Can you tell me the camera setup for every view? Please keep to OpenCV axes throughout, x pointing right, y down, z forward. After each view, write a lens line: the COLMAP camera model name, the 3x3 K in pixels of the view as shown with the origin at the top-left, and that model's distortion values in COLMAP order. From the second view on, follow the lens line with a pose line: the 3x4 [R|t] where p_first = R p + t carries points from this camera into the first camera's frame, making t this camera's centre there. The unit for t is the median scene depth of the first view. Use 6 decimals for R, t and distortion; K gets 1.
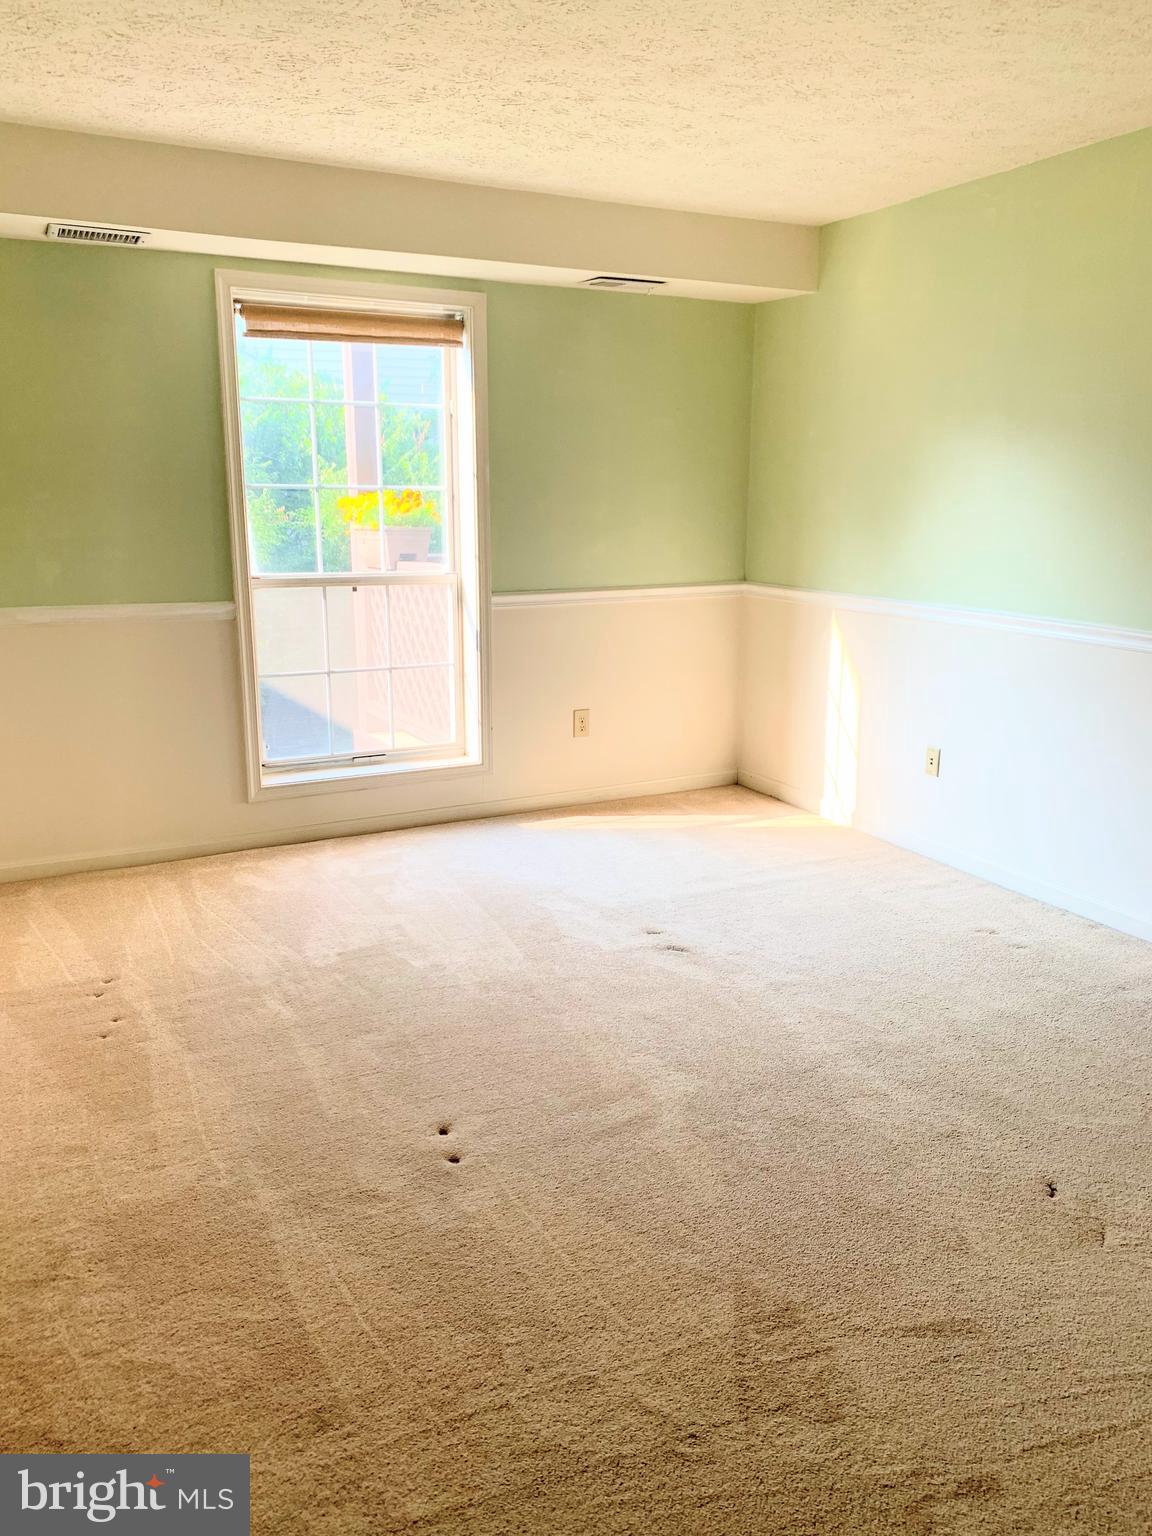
lens RADIAL K [[1169.3, 0, 584.9], [0, 1169.3, 763.1], [0, 0, 1]] dist [0.057780, -0.069673]
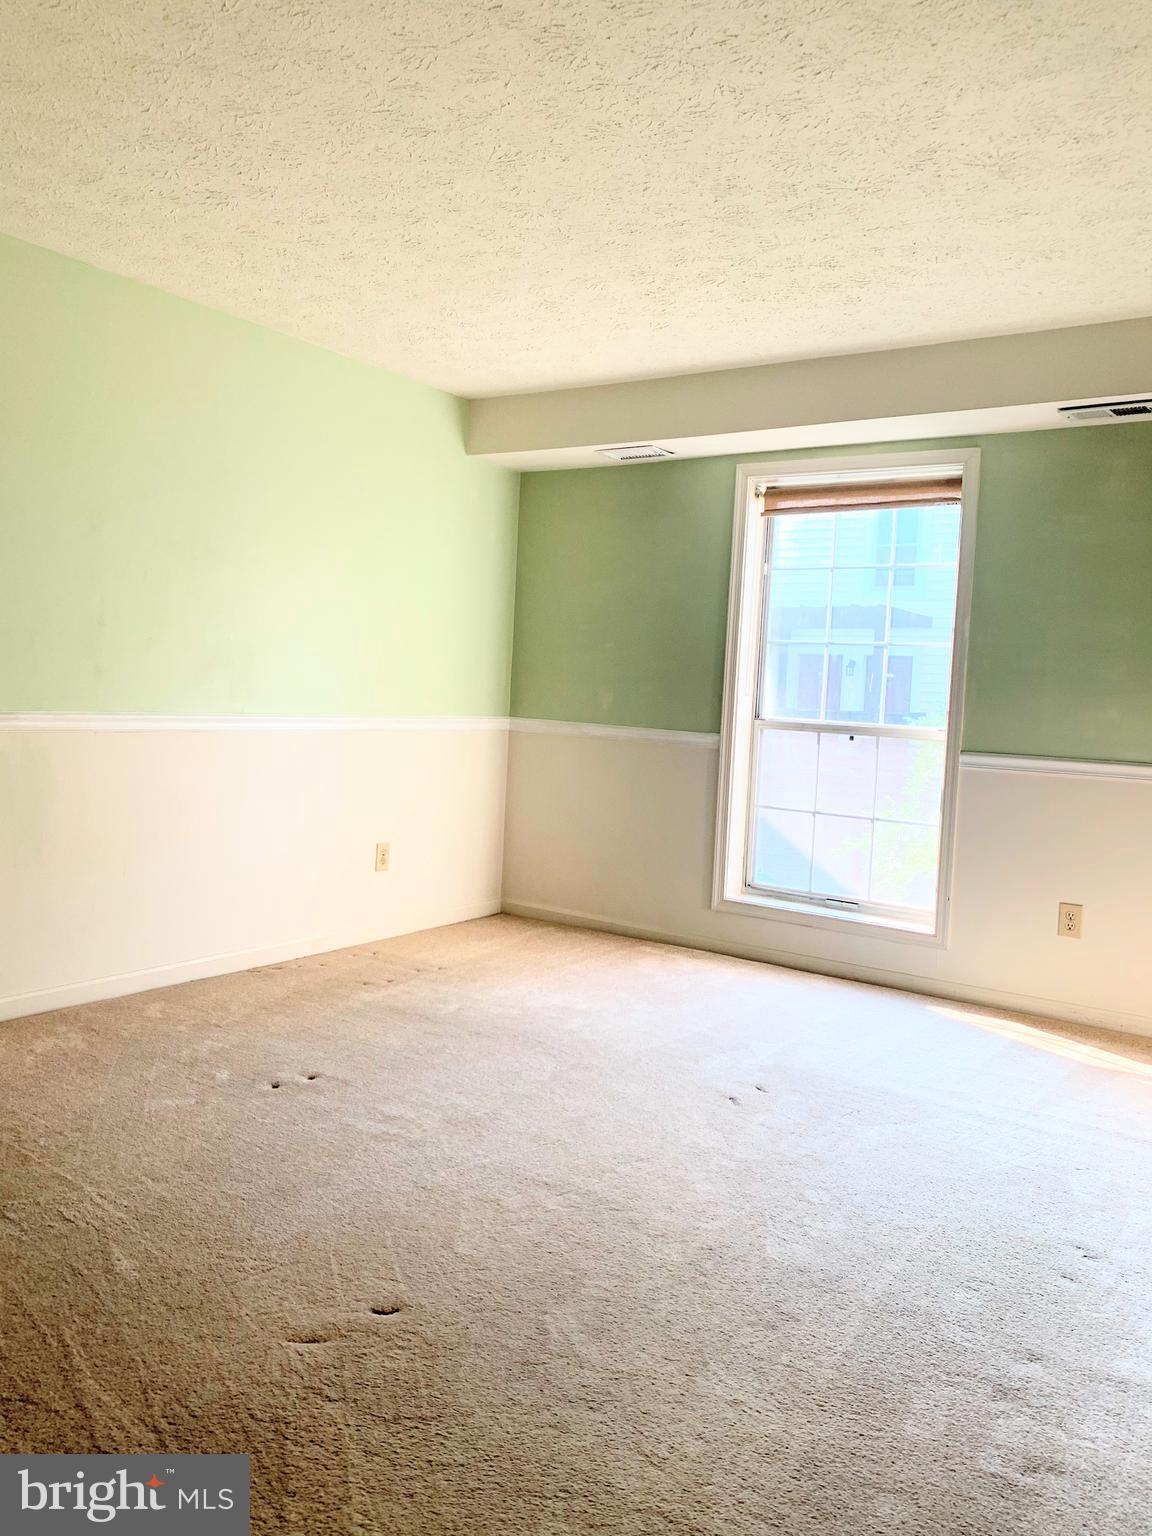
lens RADIAL K [[1169.3, 0, 577.3], [0, 1169.3, 771.7], [0, 0, 1]] dist [0.057780, -0.069673]
pose [[0.479980, 0.081746, -0.873462, 0.627830], [-0.248505, 0.967537, -0.046007, -0.011783], [0.841347, 0.239142, 0.484713, 0.311698]]
